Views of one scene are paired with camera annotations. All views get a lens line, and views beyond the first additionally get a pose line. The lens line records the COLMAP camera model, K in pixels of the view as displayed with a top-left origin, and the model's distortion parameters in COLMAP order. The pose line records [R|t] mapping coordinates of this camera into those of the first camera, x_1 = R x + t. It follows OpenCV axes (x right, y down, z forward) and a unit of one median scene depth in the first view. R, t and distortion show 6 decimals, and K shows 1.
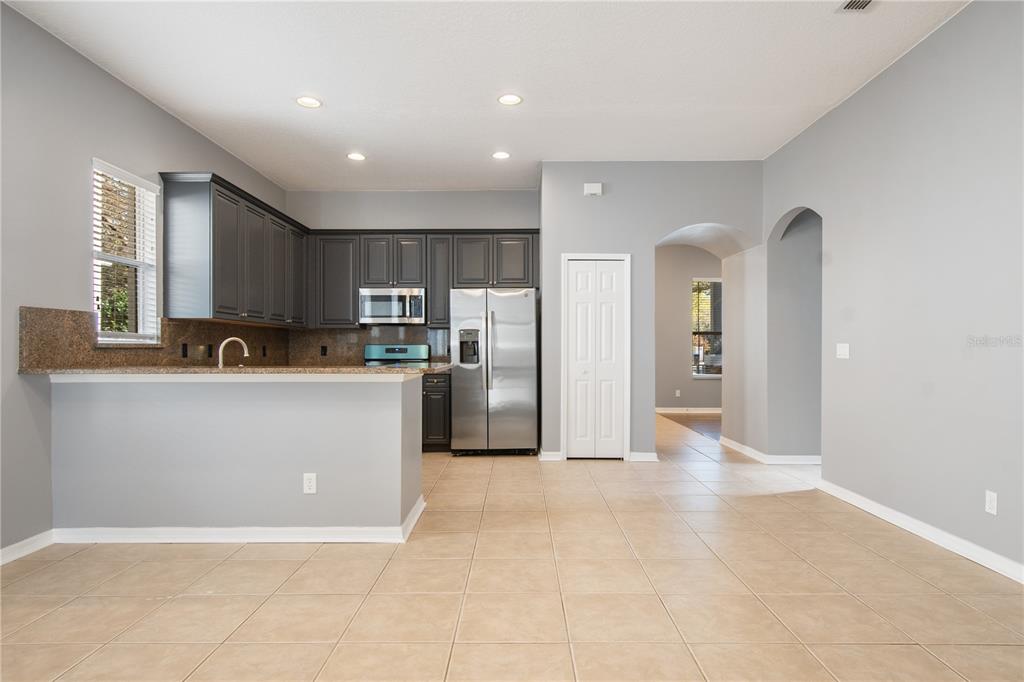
lens RADIAL K [[572.5, 0, 513.8], [0, 572.5, 343.1], [0, 0, 1]] dist [0.000473, 0.000439]
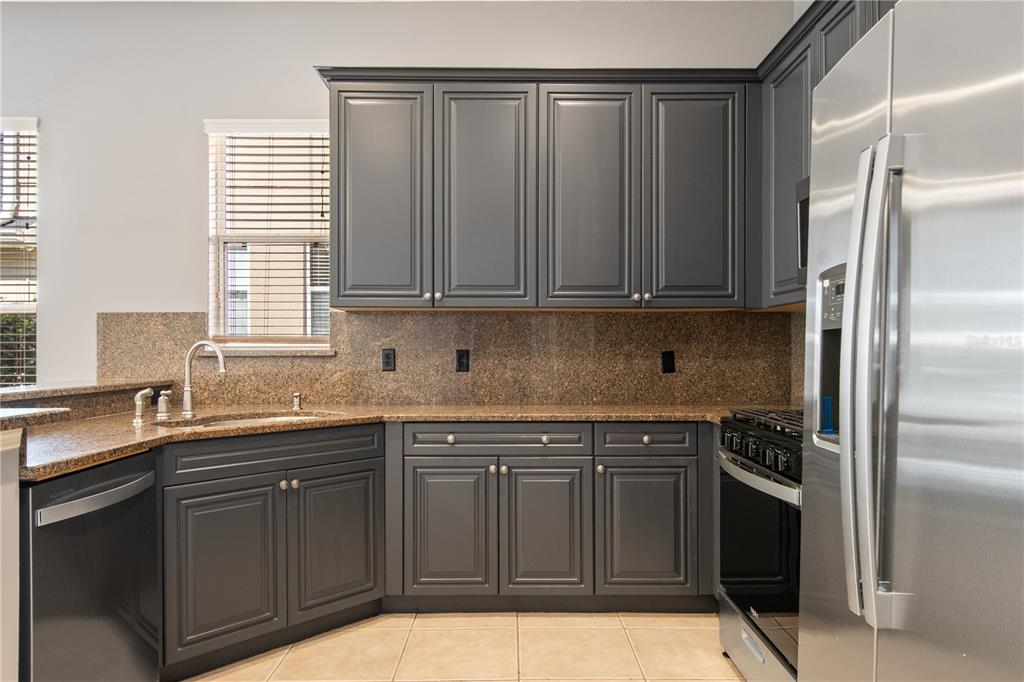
lens RADIAL K [[688.2, 0, 513.6], [0, 688.2, 344.8], [0, 0, 1]] dist [0.007787, -0.000253]
pose [[0.016349, -0.006432, -0.999846, 0.196918], [0.011886, 0.999910, -0.006238, 0.002531], [0.999796, -0.011782, 0.016424, 1.149522]]
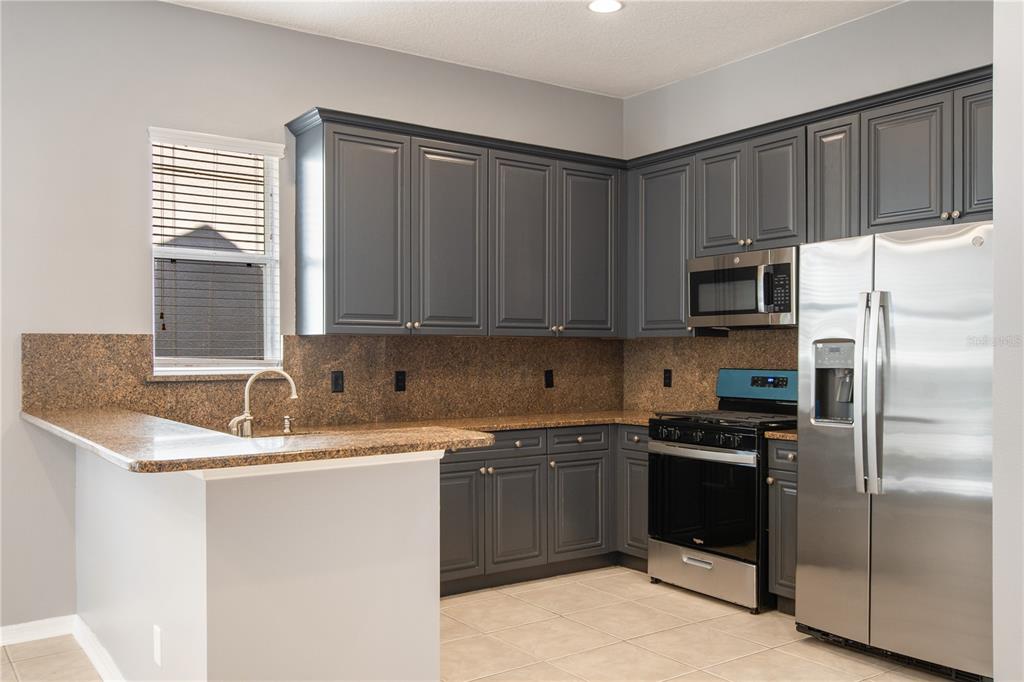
lens RADIAL K [[876.0, 0, 512.4], [0, 876.0, 351.6], [0, 0, 1]] dist [-0.001243, -0.004698]
pose [[0.584287, 0.000545, -0.811547, 0.381938], [0.009363, 0.999929, 0.007412, -0.028558], [0.811493, -0.011929, 0.584240, 0.580366]]
